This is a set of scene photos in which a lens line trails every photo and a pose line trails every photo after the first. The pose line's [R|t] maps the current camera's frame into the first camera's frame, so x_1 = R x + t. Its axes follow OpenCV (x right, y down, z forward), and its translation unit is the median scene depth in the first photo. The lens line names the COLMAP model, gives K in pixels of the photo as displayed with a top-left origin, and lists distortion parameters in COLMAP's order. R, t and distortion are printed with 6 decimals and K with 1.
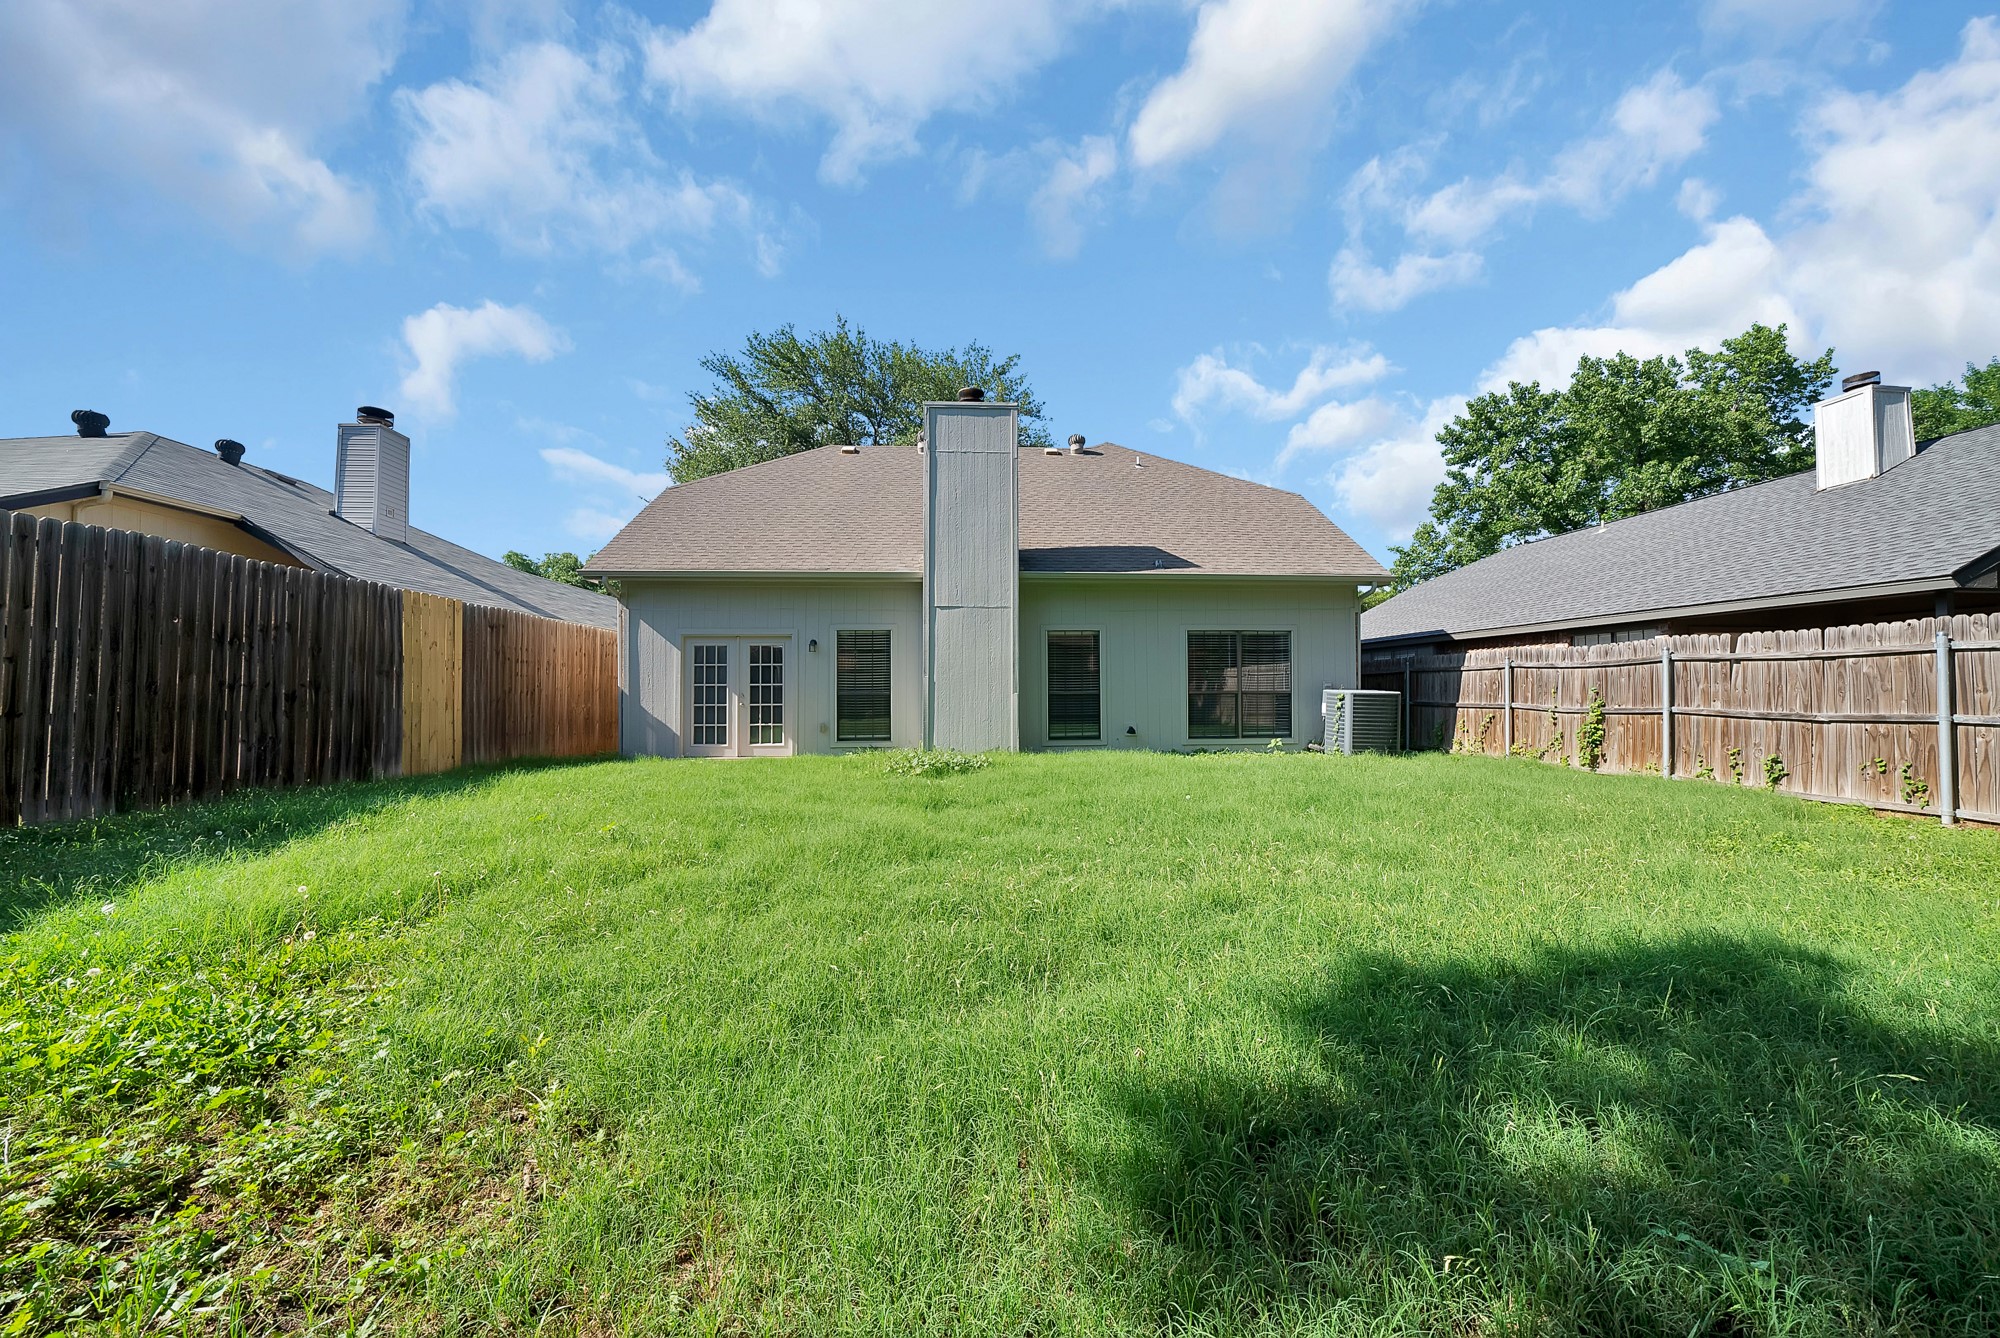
lens RADIAL K [[708.9, 0, 1000.0], [0, 708.9, 669.0], [0, 0, 1]] dist [-0.026779, 0.003042]
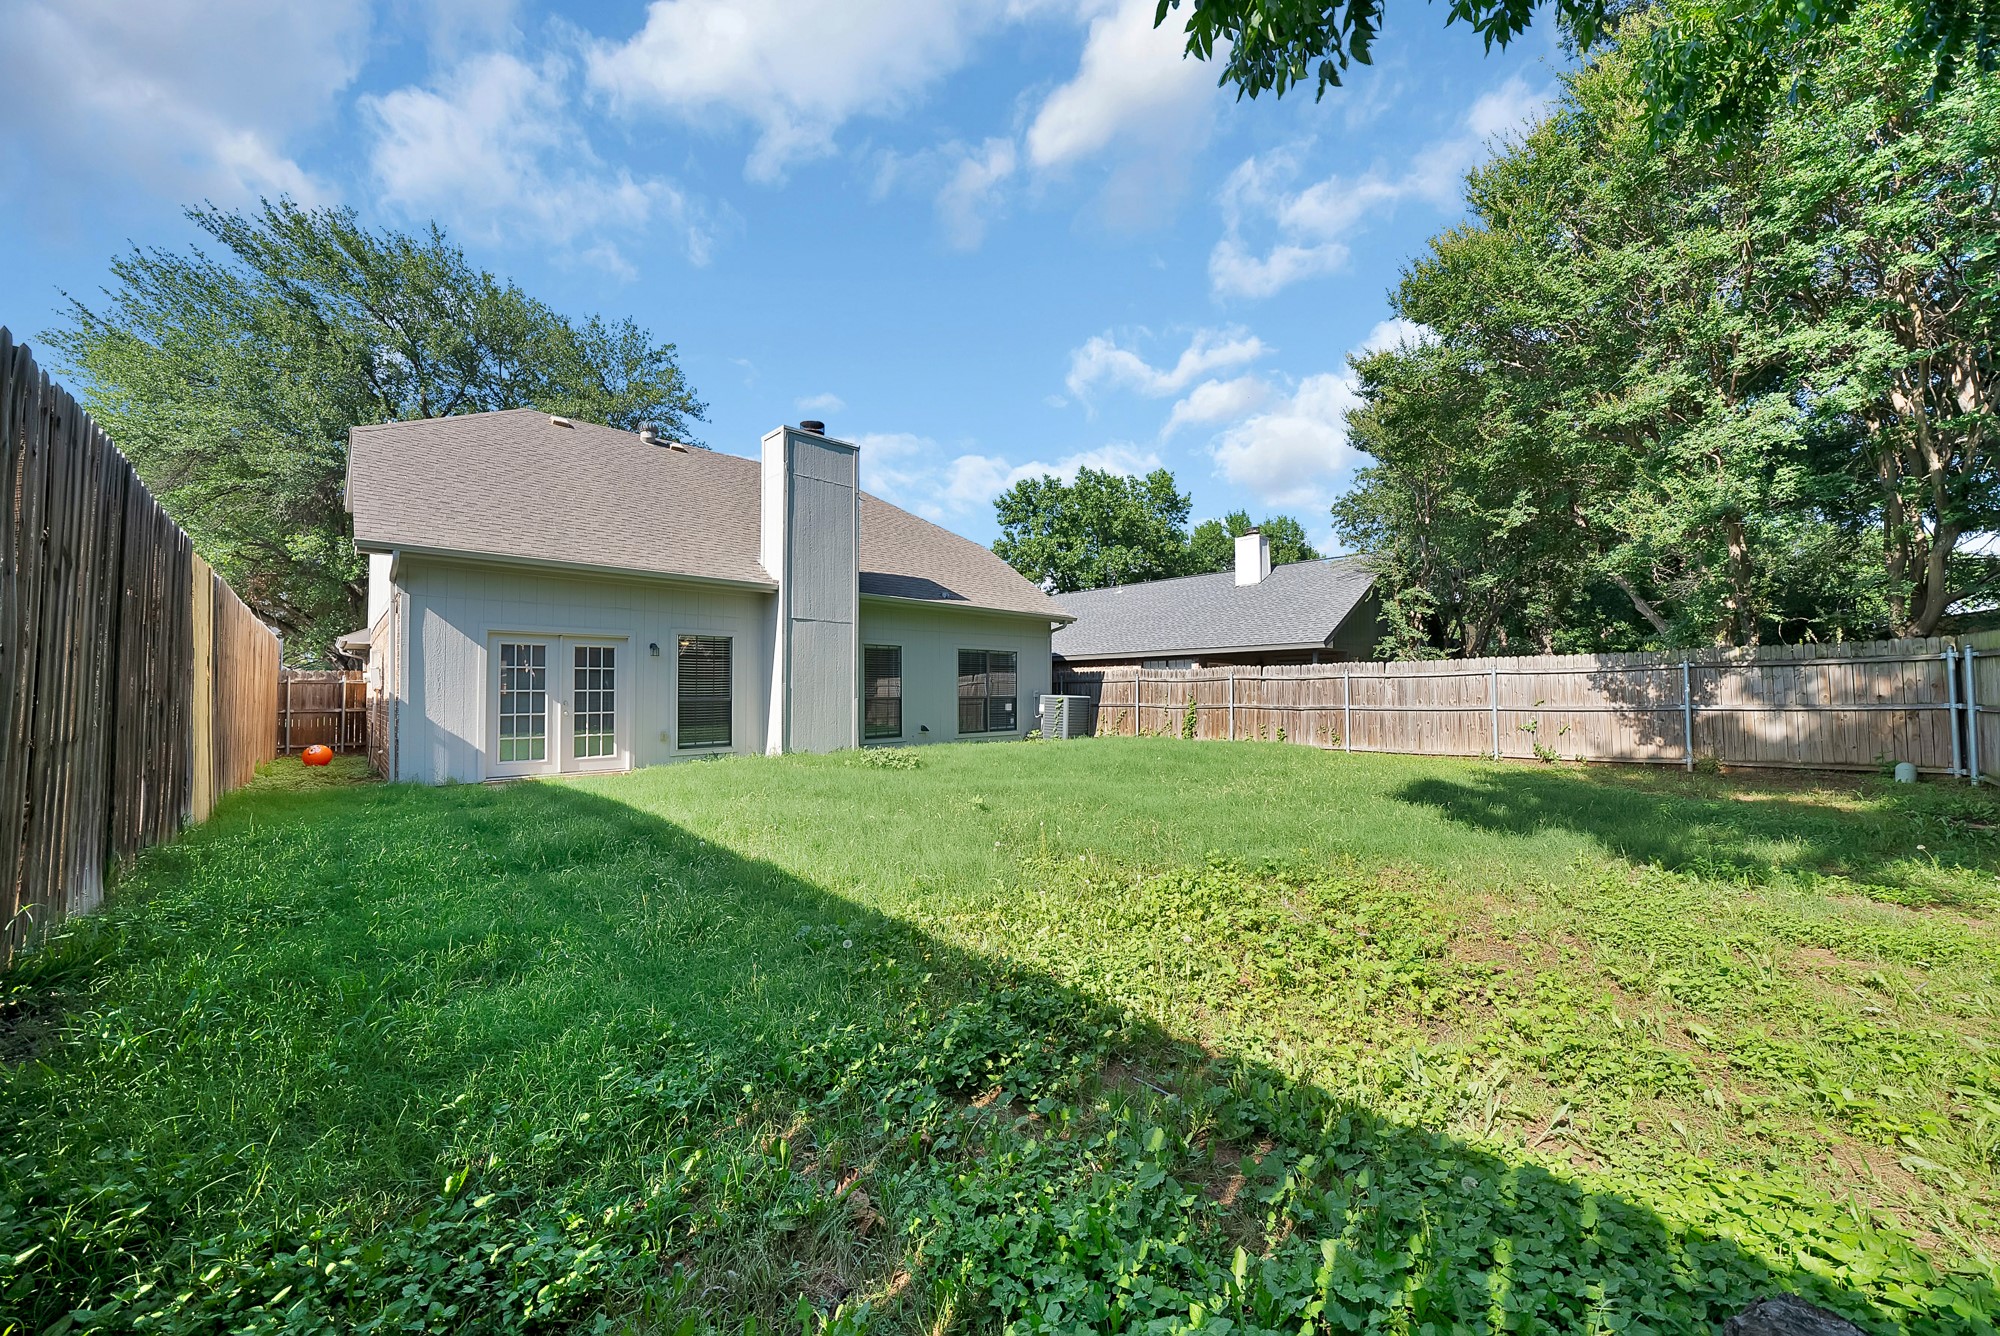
lens RADIAL K [[708.9, 0, 1000.0], [0, 708.9, 668.0], [0, 0, 1]] dist [-0.026779, 0.003042]
pose [[0.756432, 0.023619, 0.653645, -0.521637], [-0.016335, 0.999718, -0.017220, 0.000713], [-0.653868, 0.002349, 0.756605, -0.015005]]
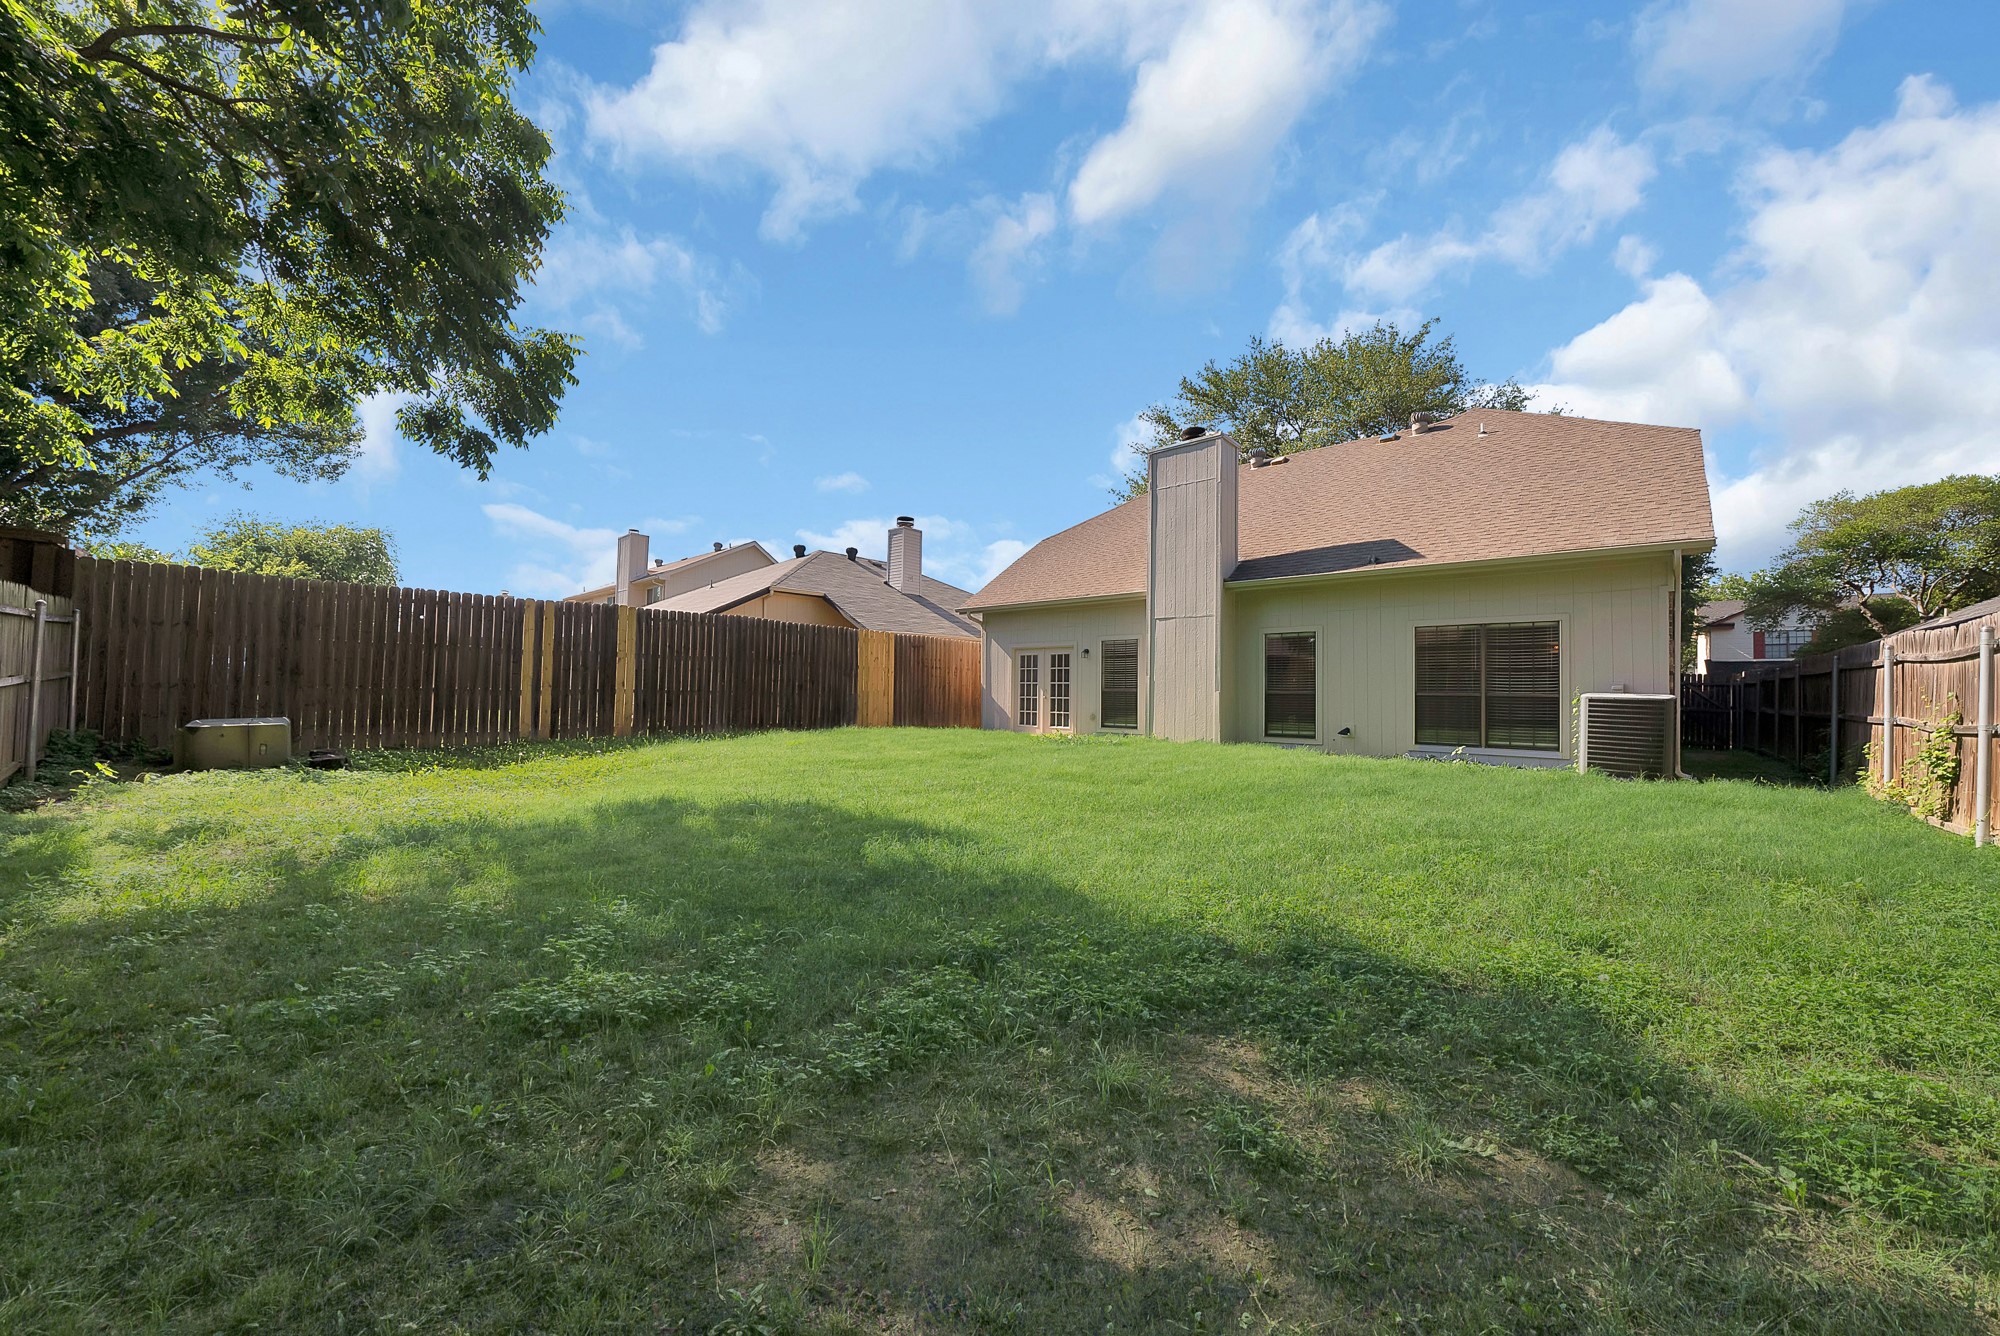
lens RADIAL K [[708.9, 0, 1000.0], [0, 708.9, 668.0], [0, 0, 1]] dist [-0.026779, 0.003042]
pose [[0.696470, -0.009748, -0.717520, 0.556080], [0.005485, 0.999951, -0.008262, 0.003913], [0.717565, 0.001819, 0.696489, -0.024584]]
